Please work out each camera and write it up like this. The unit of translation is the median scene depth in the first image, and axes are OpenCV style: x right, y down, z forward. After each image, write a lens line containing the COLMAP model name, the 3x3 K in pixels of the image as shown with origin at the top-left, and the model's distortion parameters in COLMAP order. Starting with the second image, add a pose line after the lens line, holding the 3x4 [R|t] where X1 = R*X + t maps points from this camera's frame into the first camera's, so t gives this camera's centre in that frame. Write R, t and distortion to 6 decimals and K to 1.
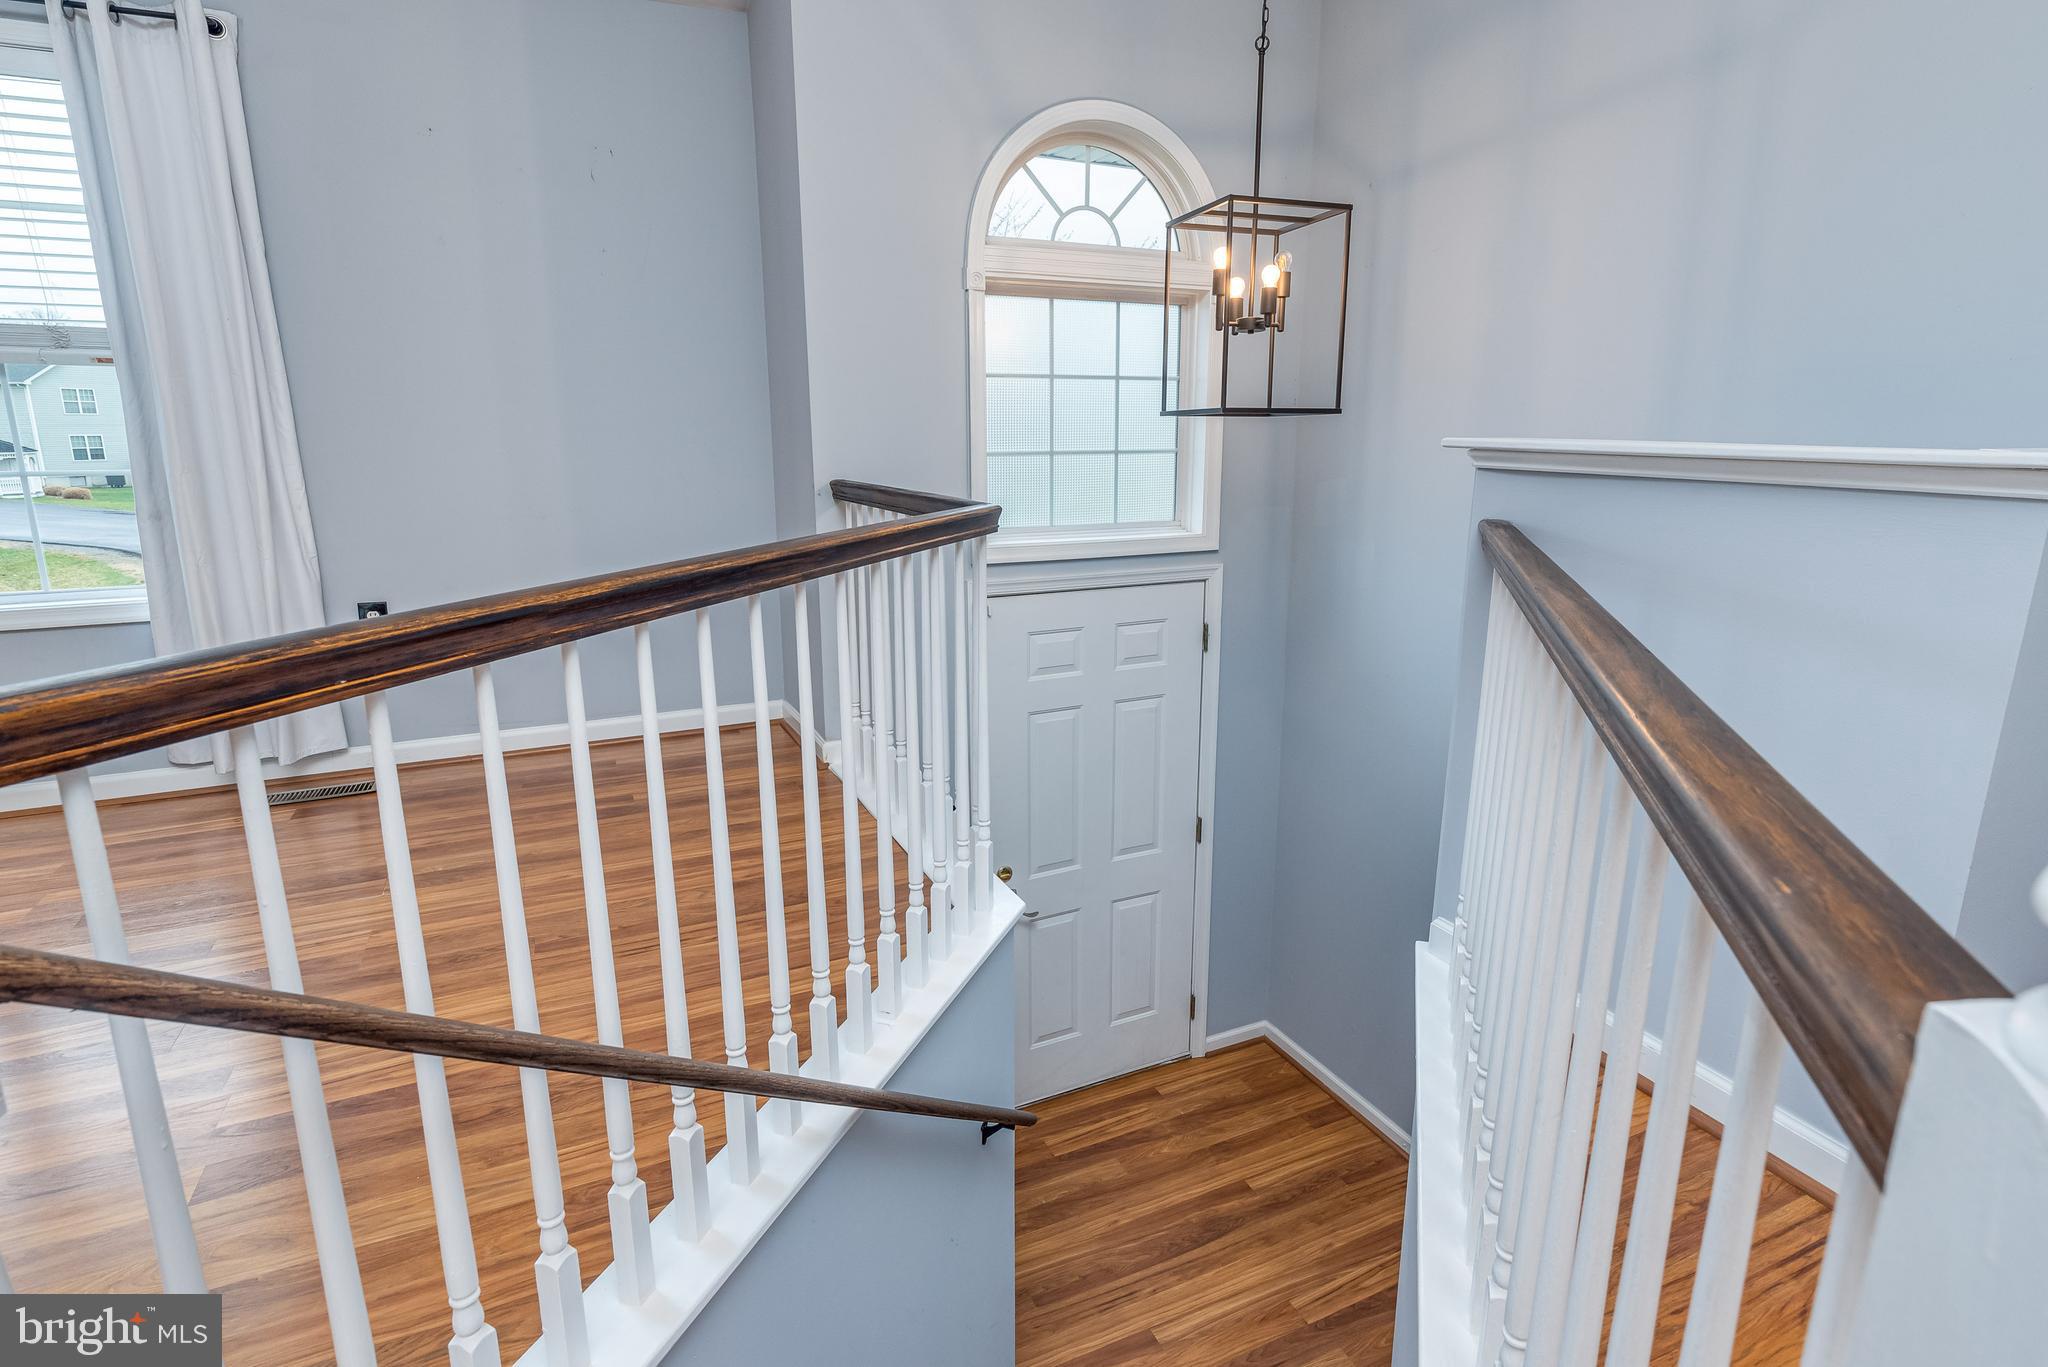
lens RADIAL K [[1039.7, 0, 1033.4], [0, 1039.7, 643.5], [0, 0, 1]] dist [-0.003820, 0.001165]
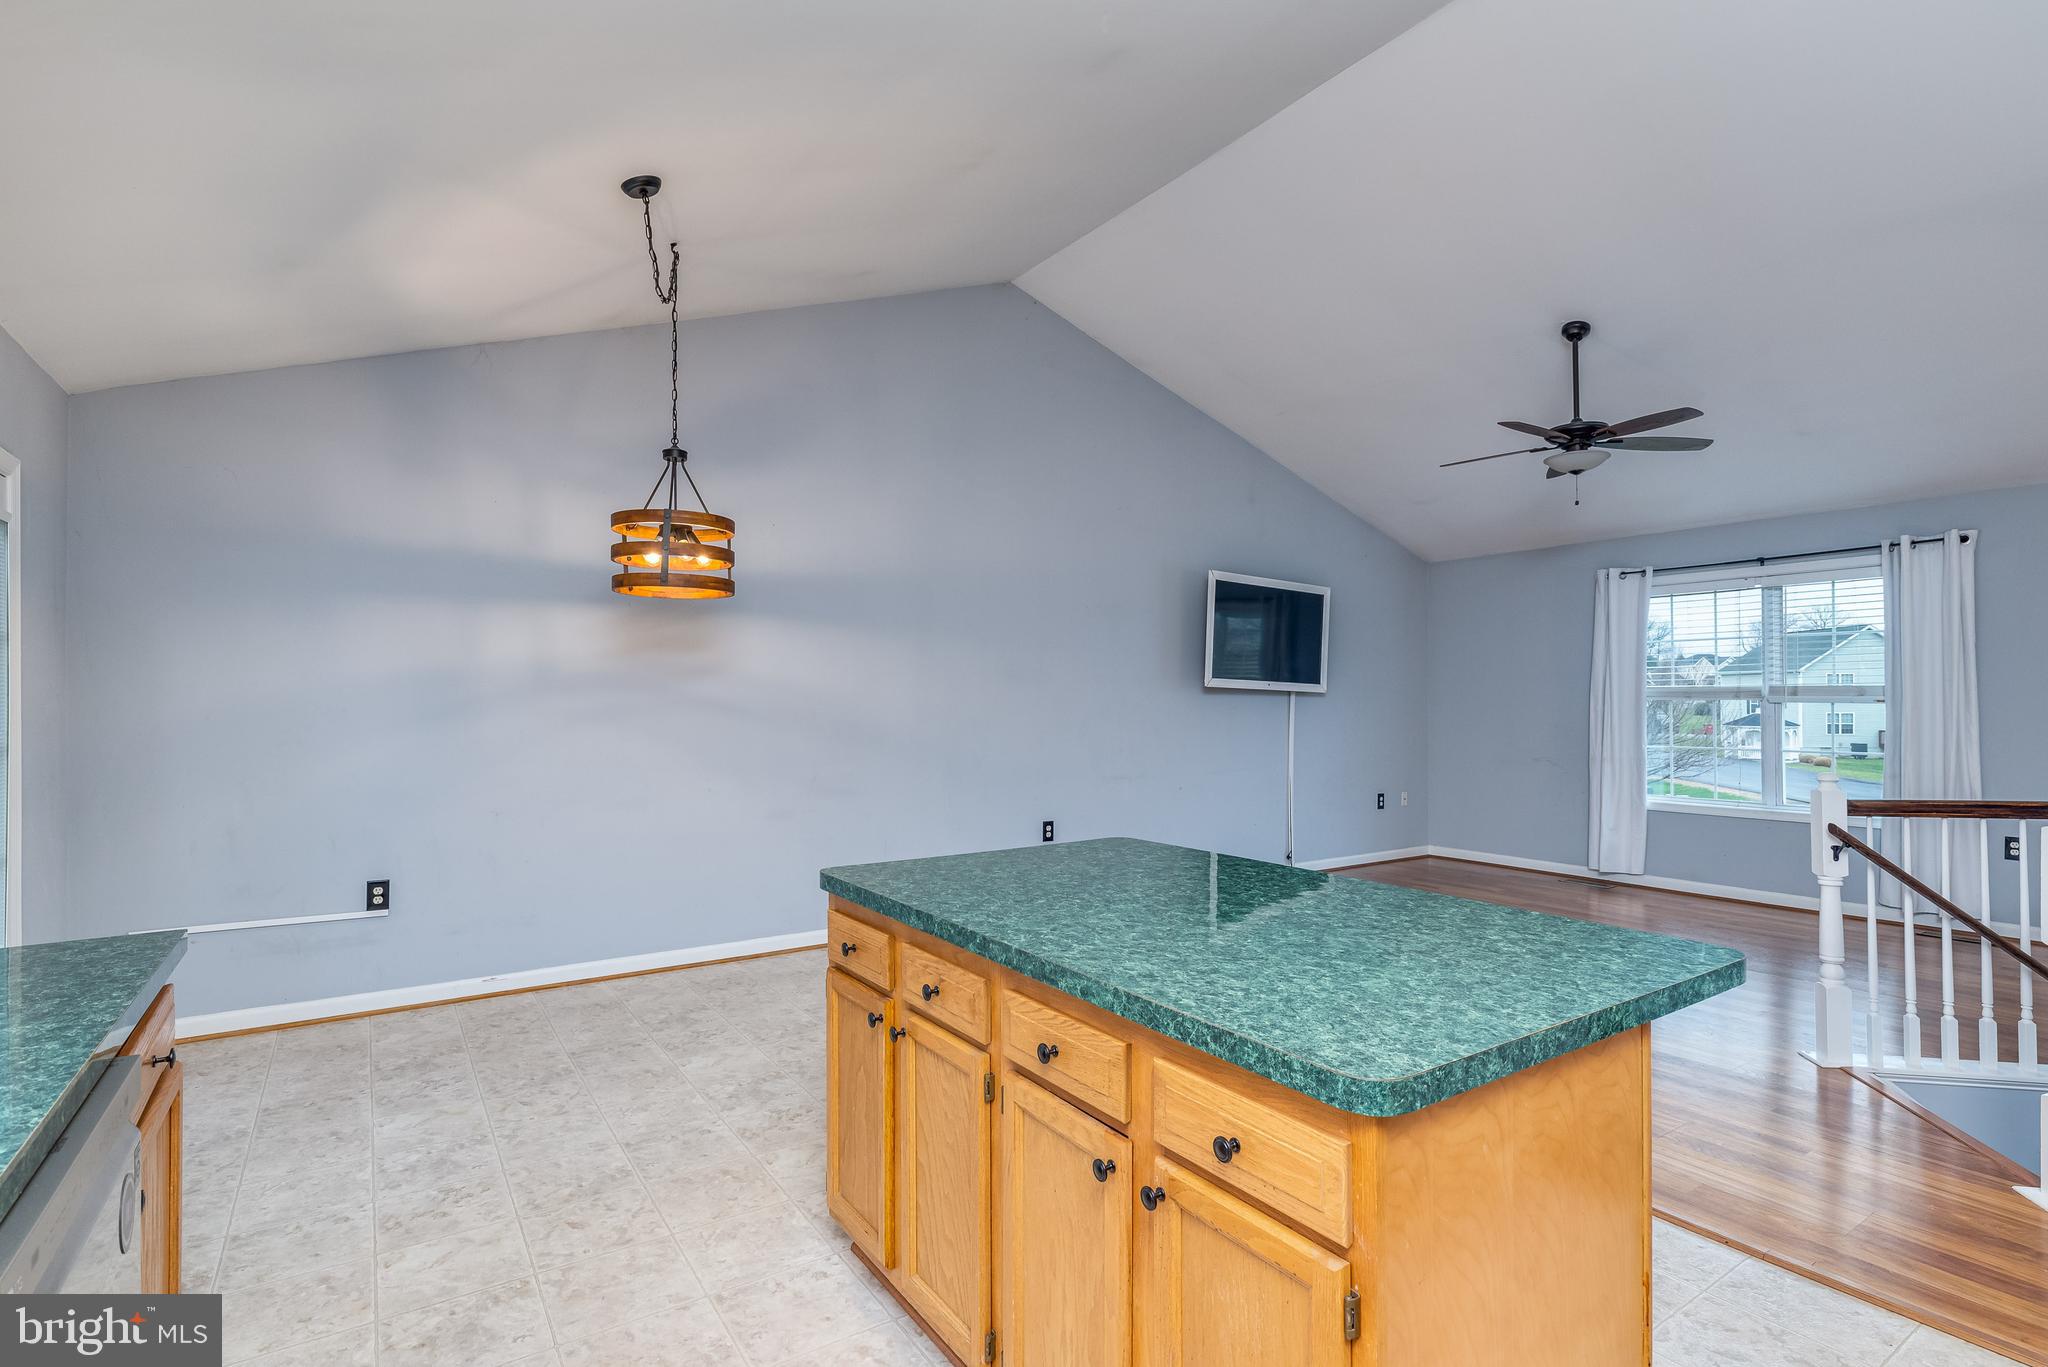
lens RADIAL K [[996.8, 0, 1017.9], [0, 996.8, 687.4], [0, 0, 1]] dist [-0.001607, 0.000511]
pose [[0.151197, -0.012700, -0.988422, 0.713891], [-0.205179, 0.977737, -0.043949, 0.127545], [0.966975, 0.209448, 0.145225, -0.847633]]
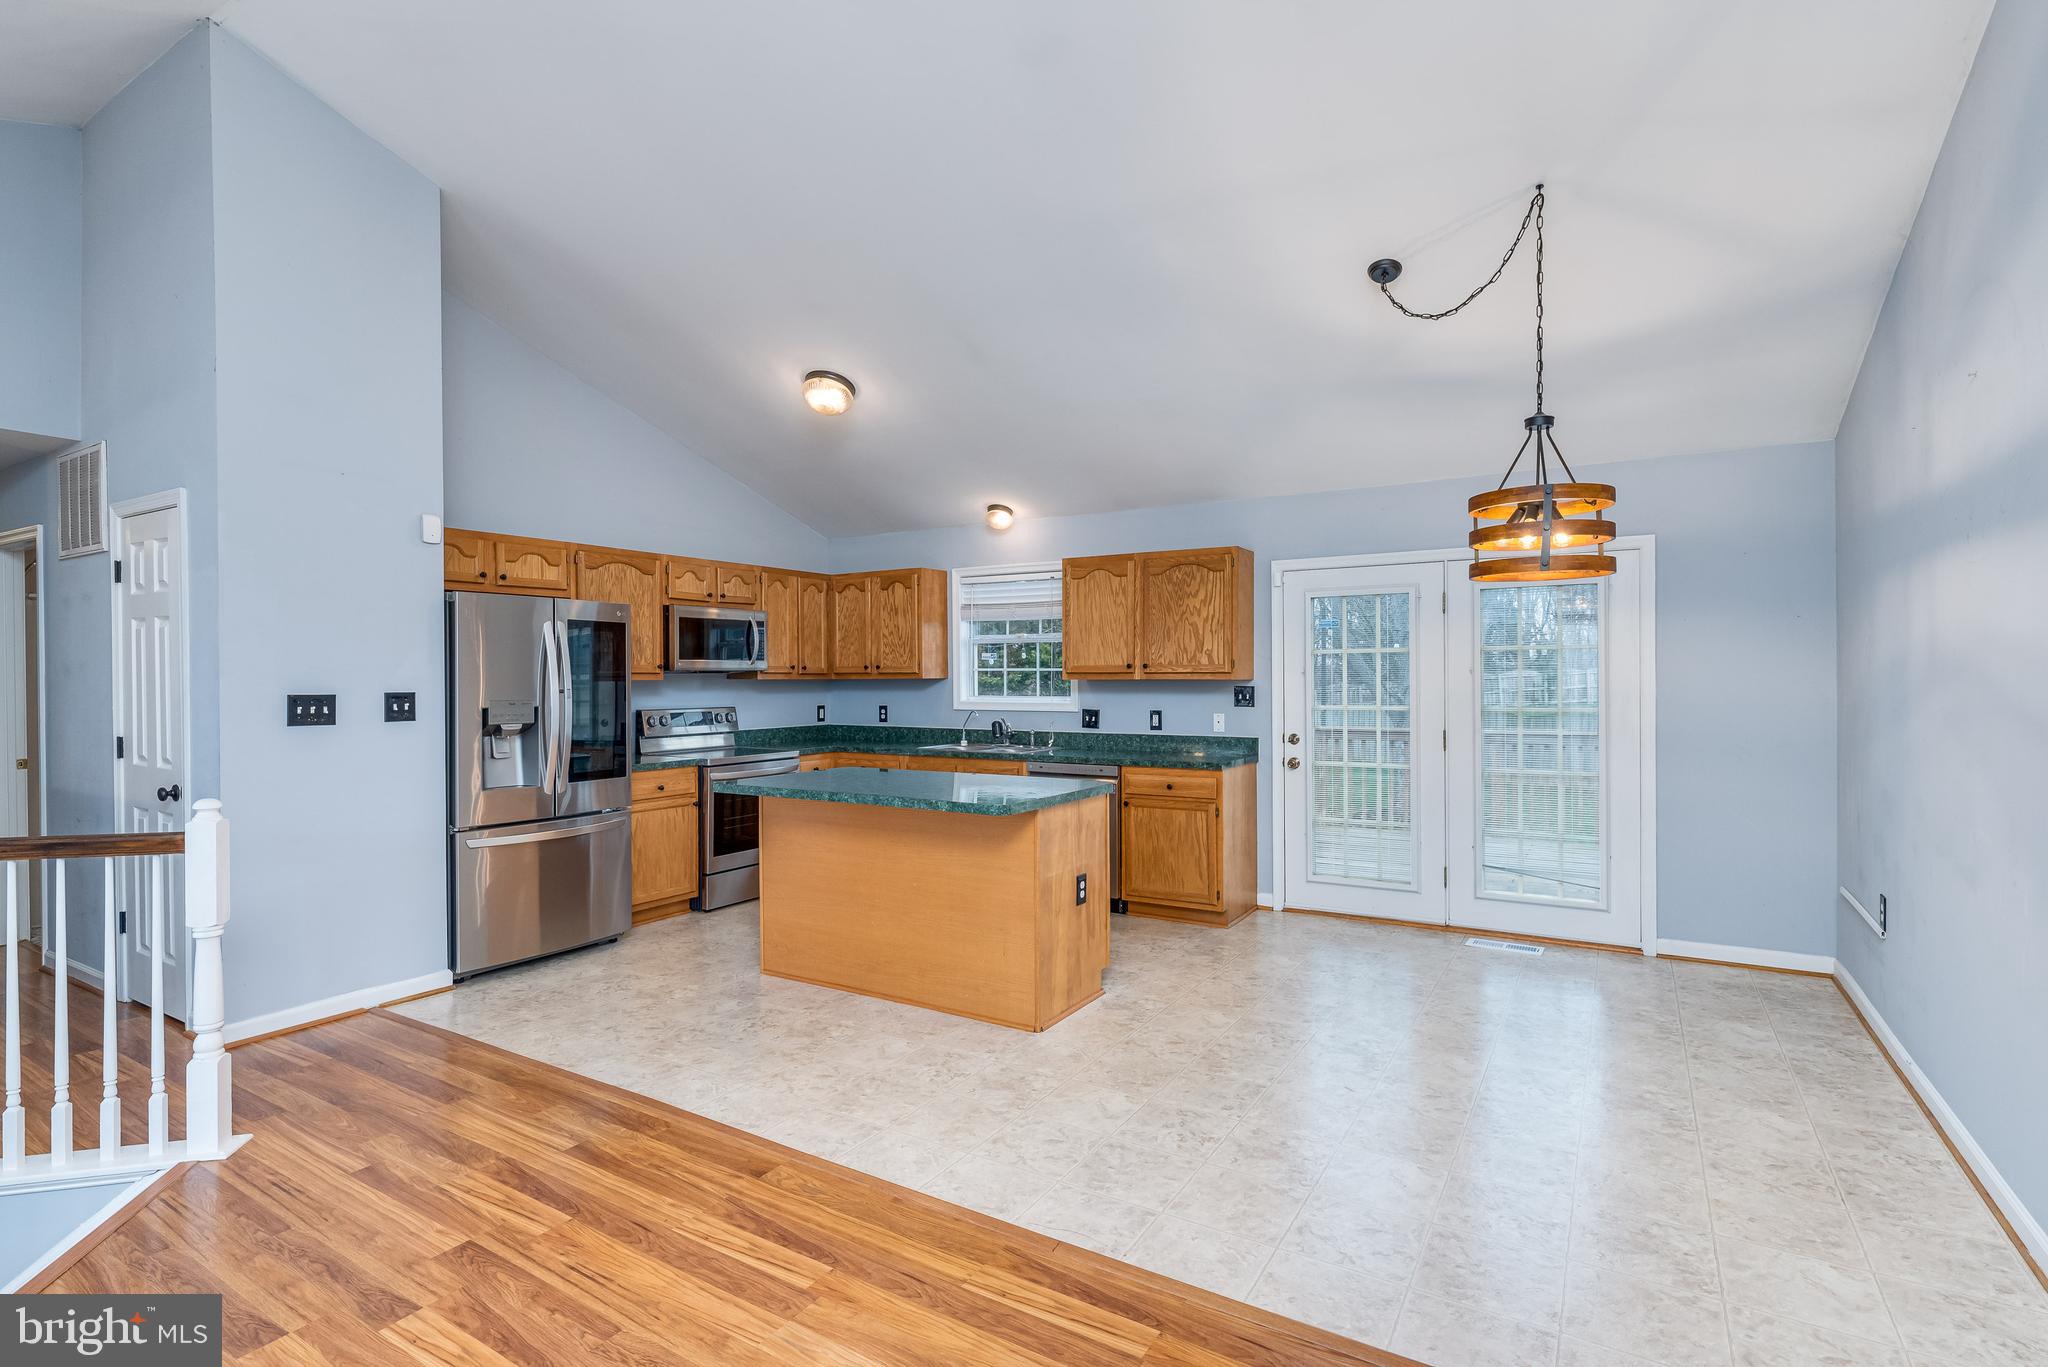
lens RADIAL K [[979.9, 0, 1020.8], [0, 979.9, 686.6], [0, 0, 1]] dist [-0.001801, 0.000023]
pose [[-0.550096, -0.009442, 0.835048, -1.029879], [0.178917, 0.975385, 0.128892, -0.065041], [-0.815710, 0.220307, -0.534866, -0.077748]]
